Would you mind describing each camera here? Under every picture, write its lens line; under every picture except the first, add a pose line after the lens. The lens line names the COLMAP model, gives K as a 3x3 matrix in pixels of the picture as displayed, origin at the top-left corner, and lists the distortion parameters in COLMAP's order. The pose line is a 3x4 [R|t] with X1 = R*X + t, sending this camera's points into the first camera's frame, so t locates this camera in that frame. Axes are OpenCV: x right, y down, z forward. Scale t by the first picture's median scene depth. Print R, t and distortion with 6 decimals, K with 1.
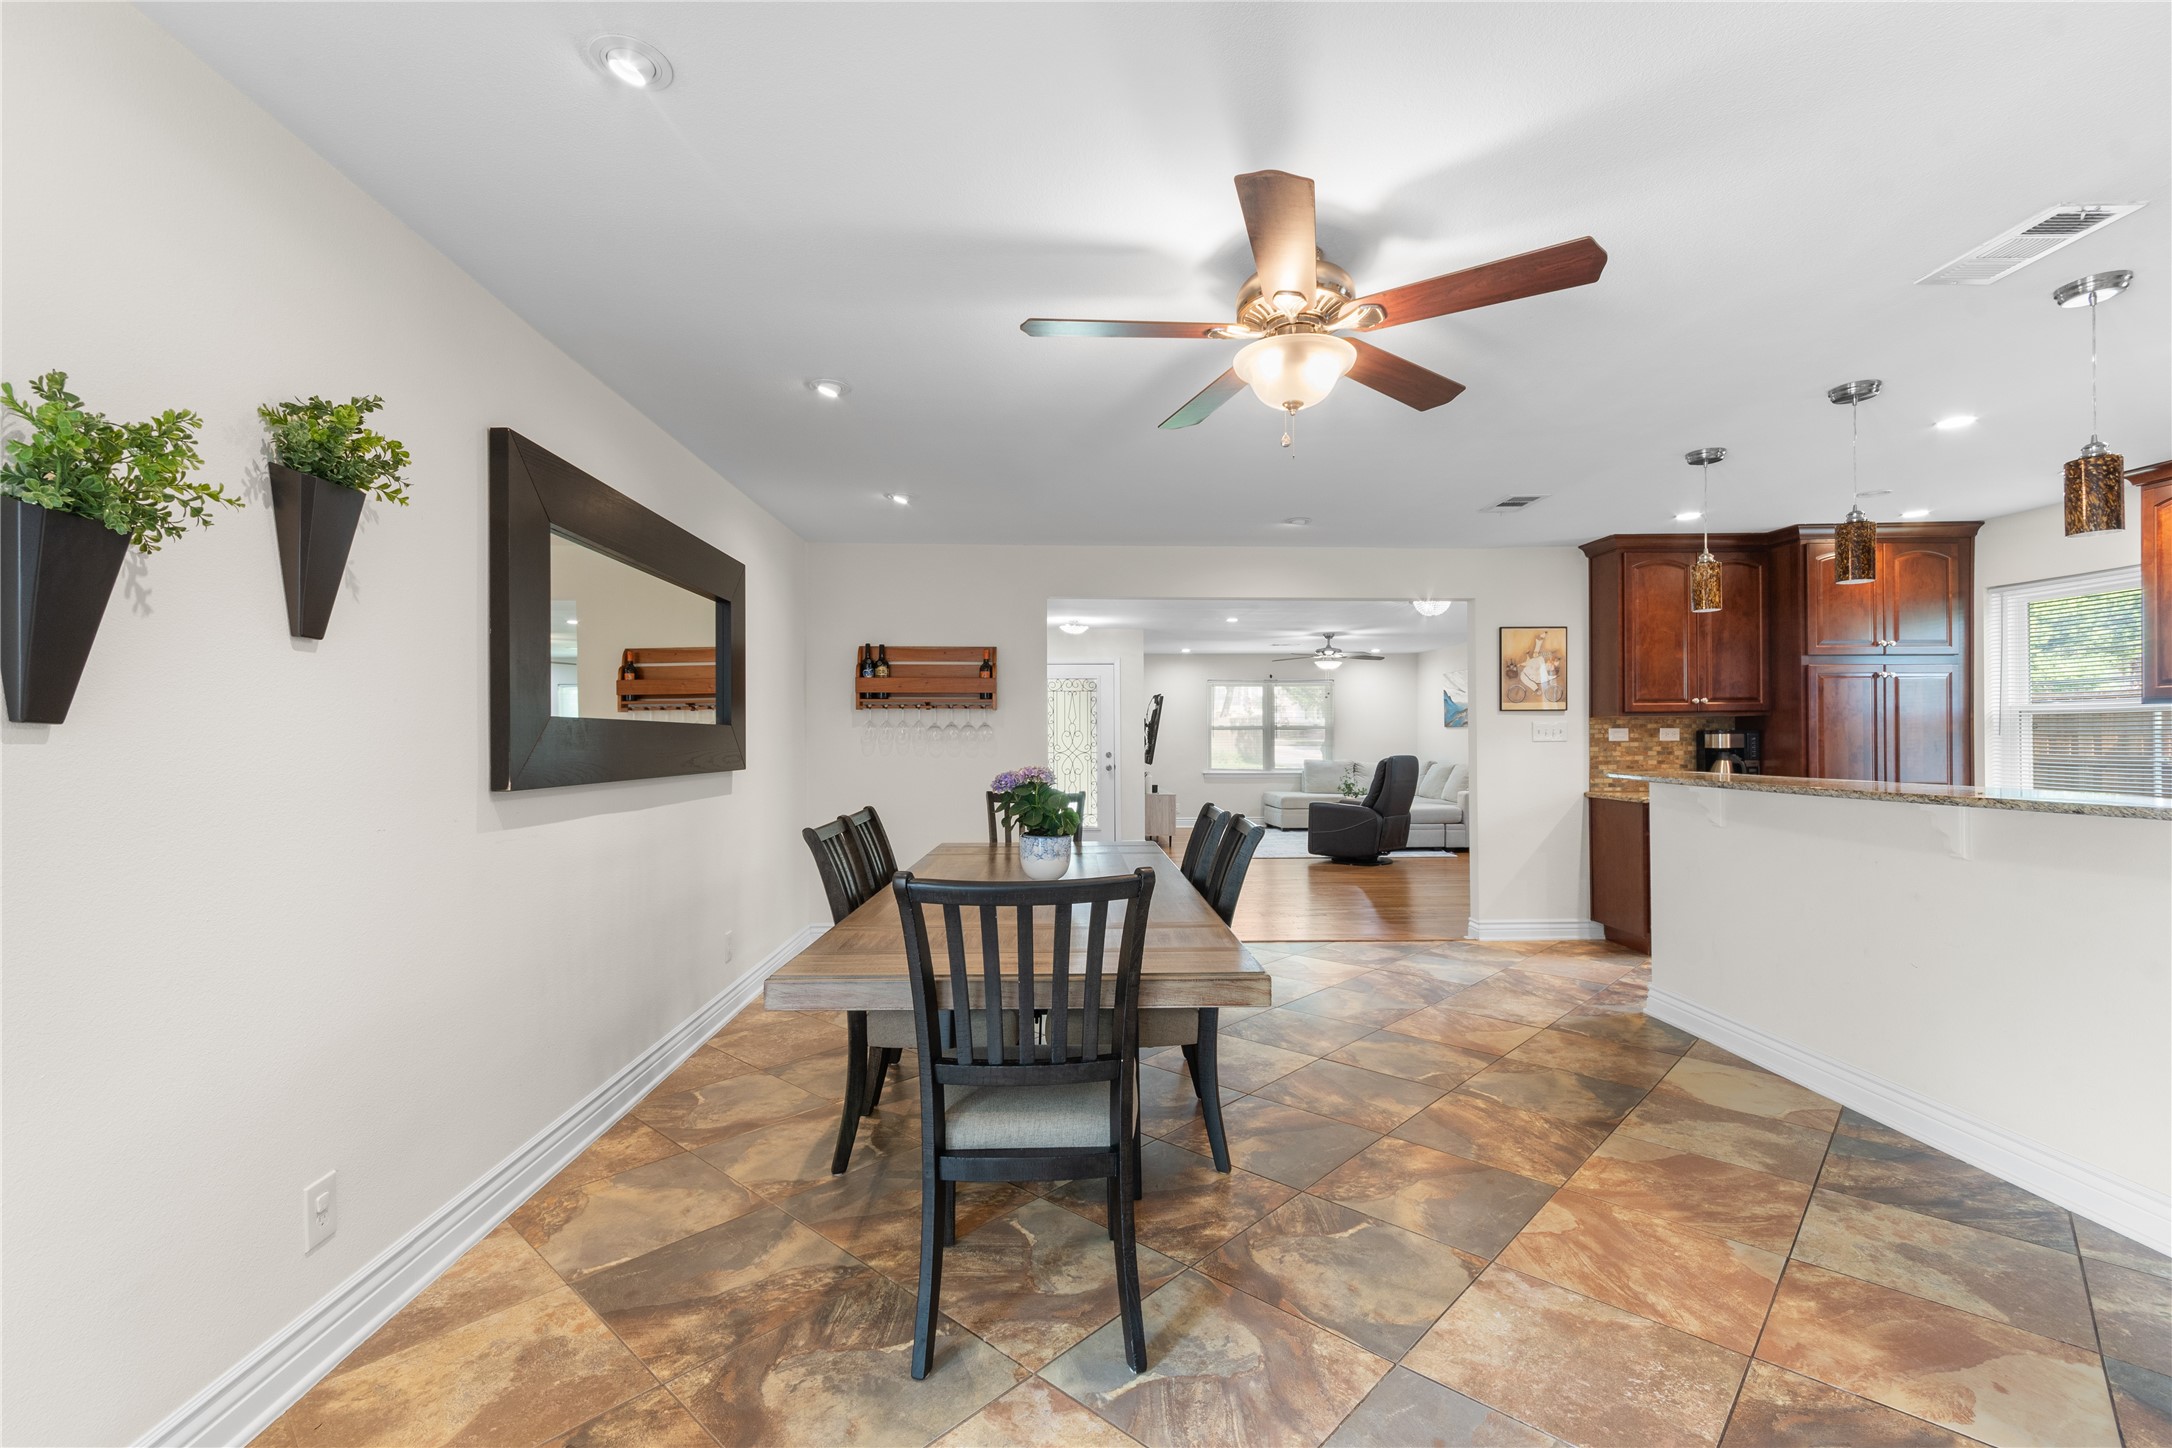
lens RADIAL K [[952.7, 0, 1076.6], [0, 952.7, 736.2], [0, 0, 1]] dist [0.003275, -0.000172]
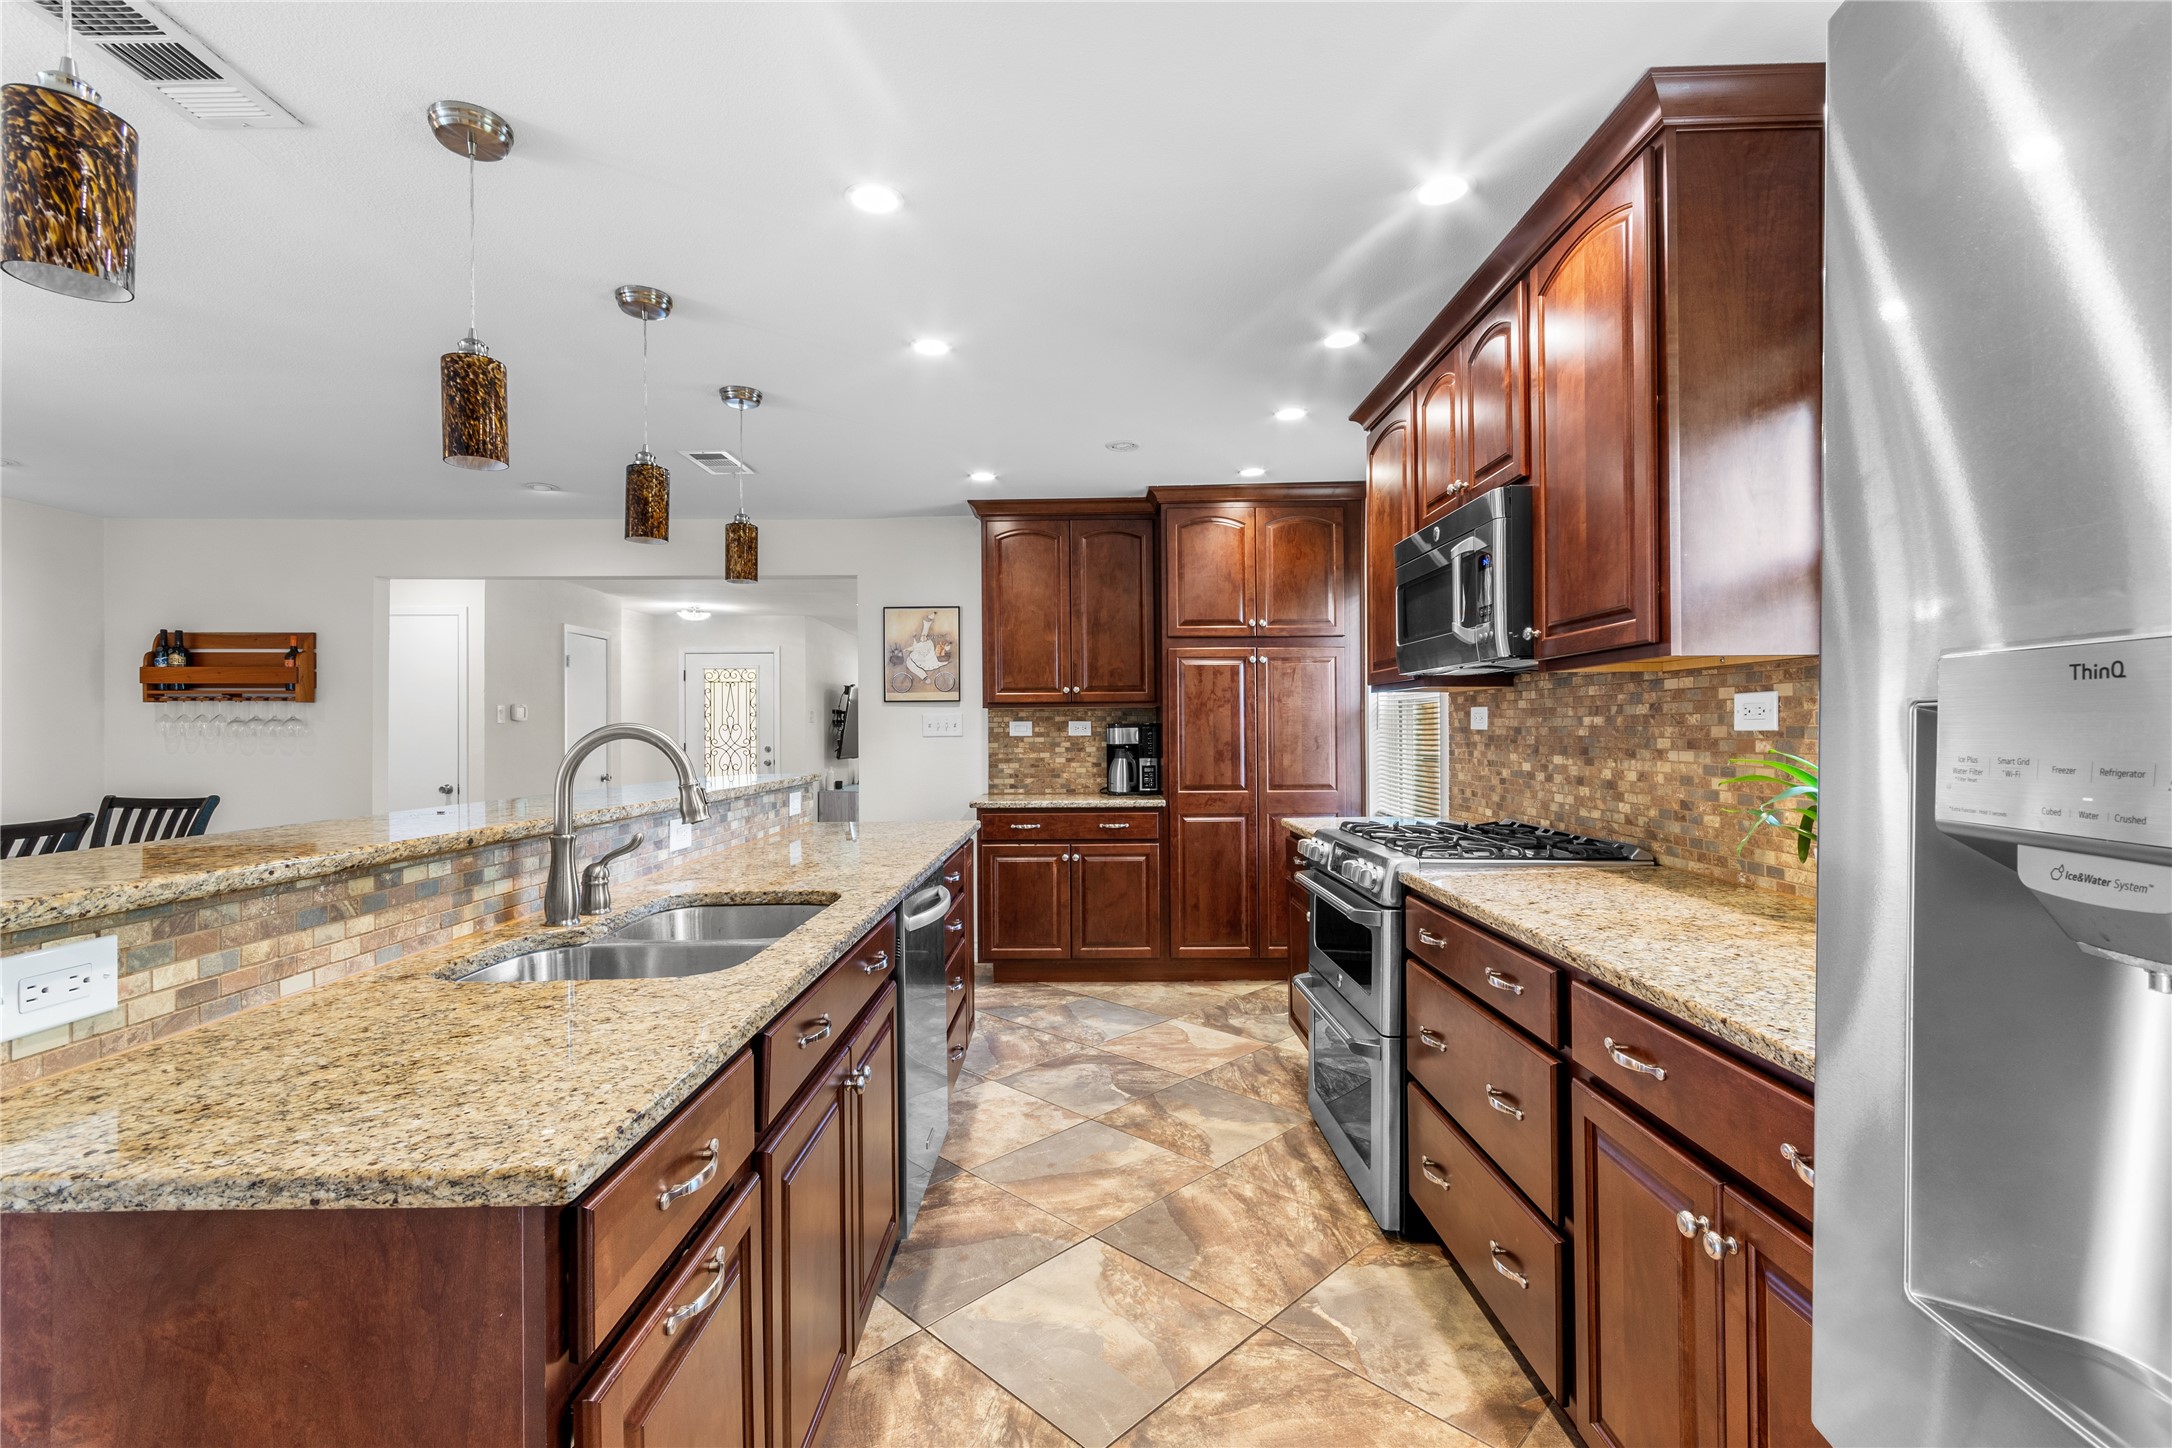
lens RADIAL K [[955.3, 0, 1086.3], [0, 955.3, 719.8], [0, 0, 1]] dist [0.001647, -0.000478]
pose [[0.999185, -0.001380, -0.040348, 0.703173], [0.001039, 0.999964, -0.008457, -0.002514], [0.040358, 0.008408, 0.999150, 0.128327]]
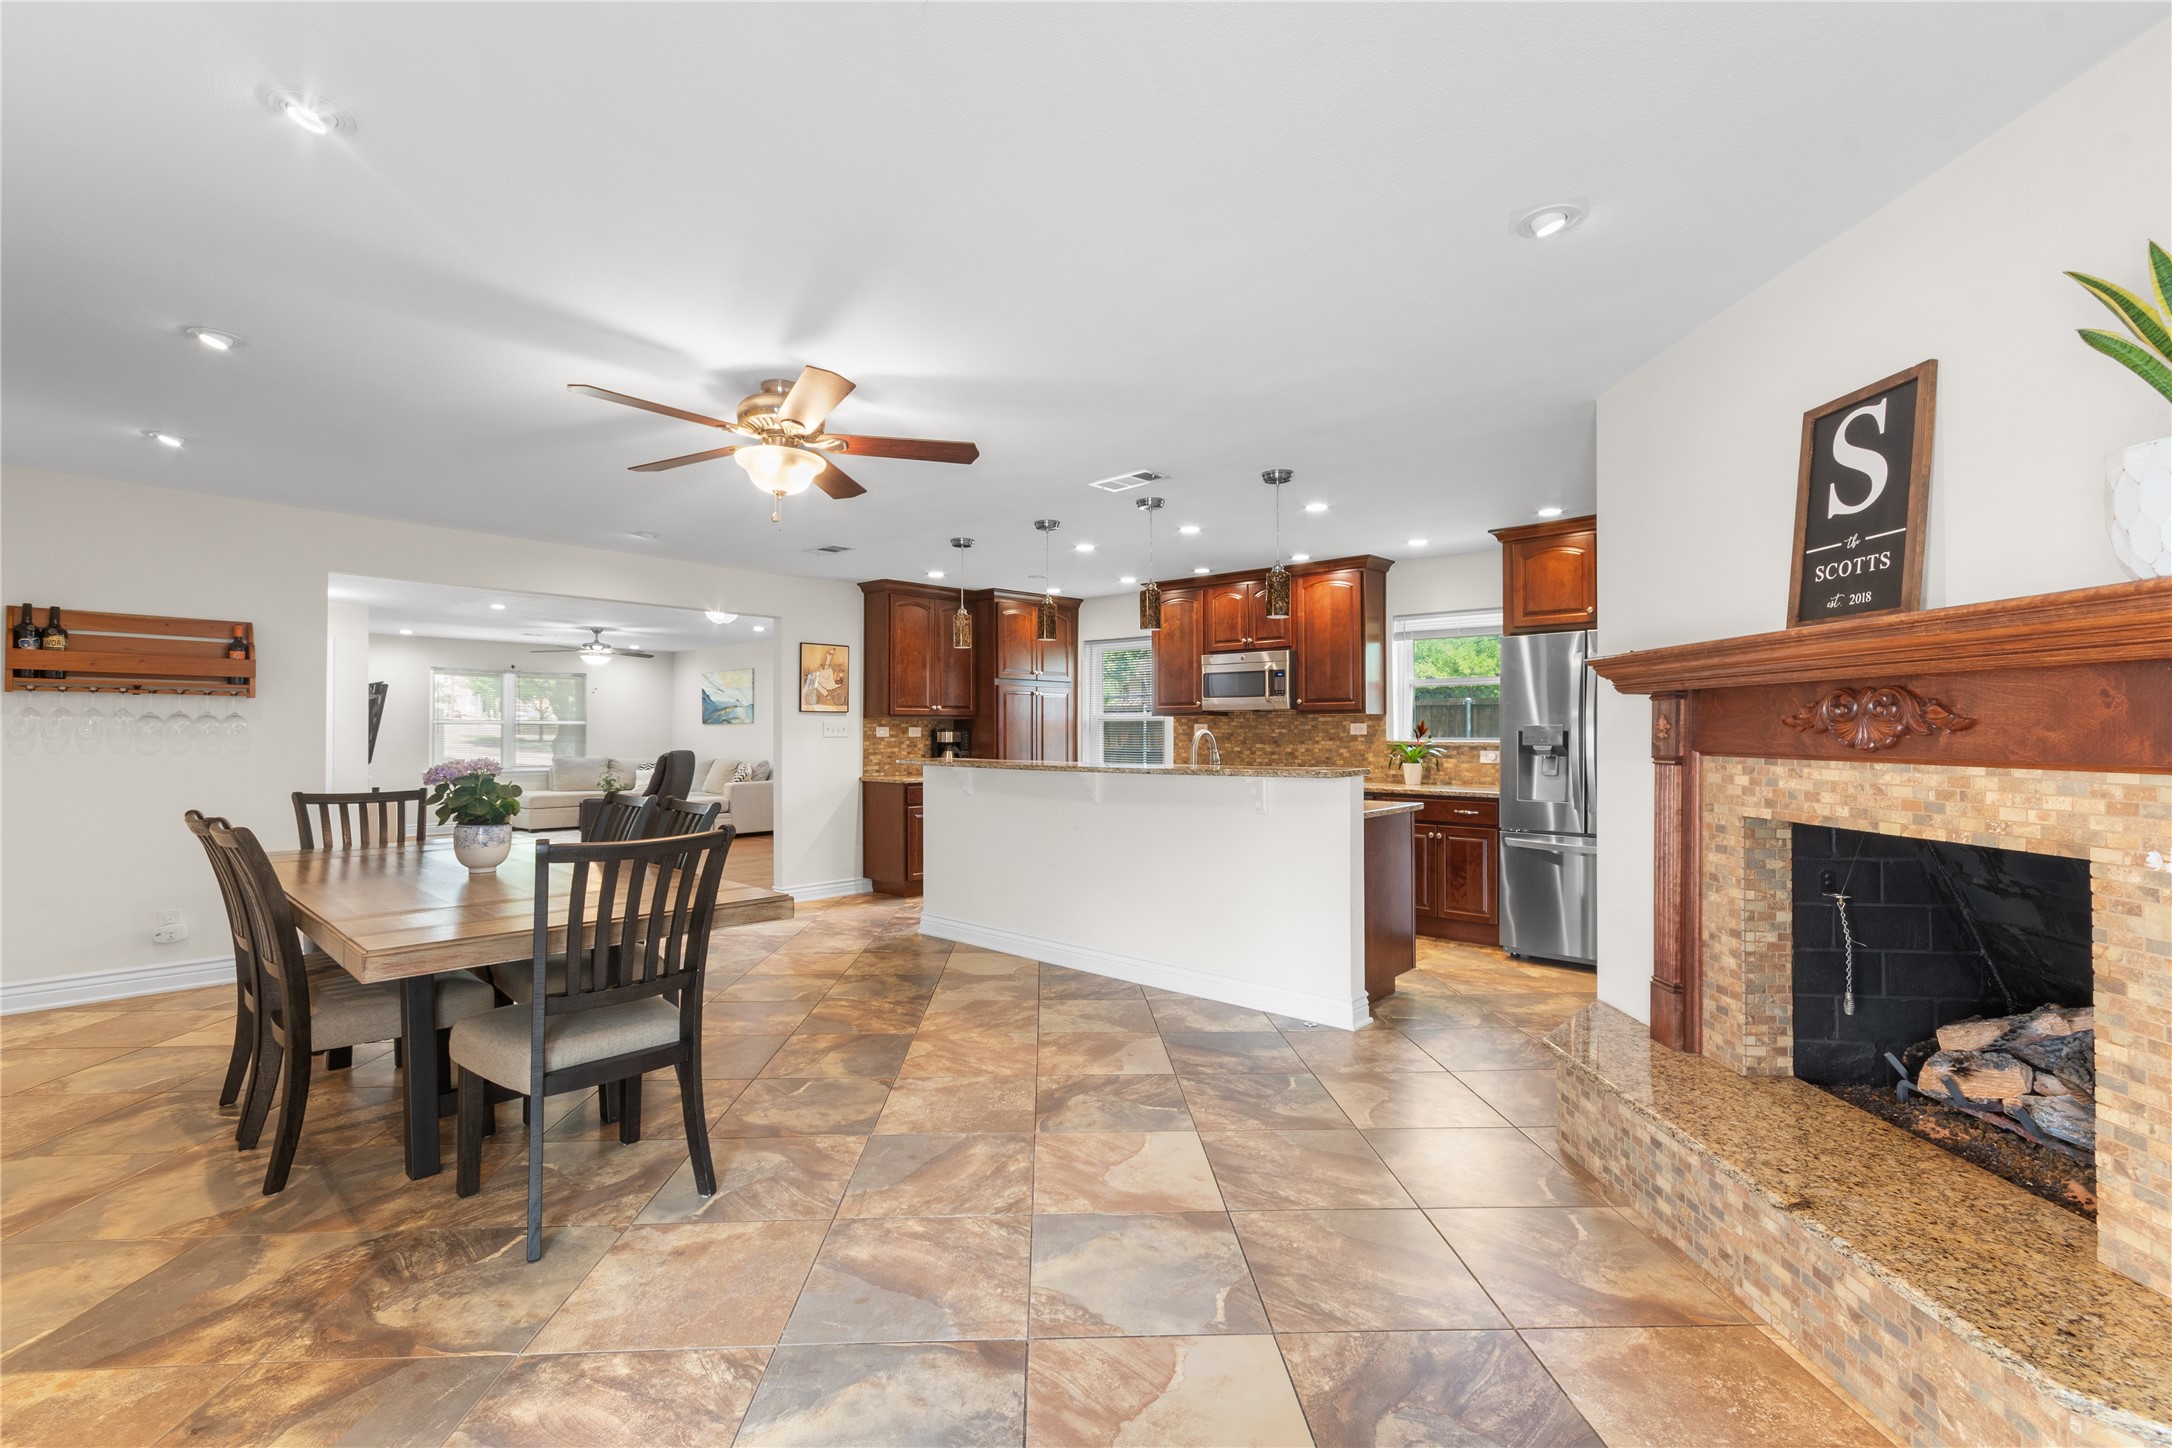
lens RADIAL K [[955.3, 0, 1086.3], [0, 955.3, 719.8], [0, 0, 1]] dist [0.001647, -0.000478]
pose [[0.699591, 0.014985, 0.714386, -0.175156], [-0.005193, 0.999860, -0.015887, 0.001102], [-0.714525, 0.007405, 0.699571, -0.111989]]
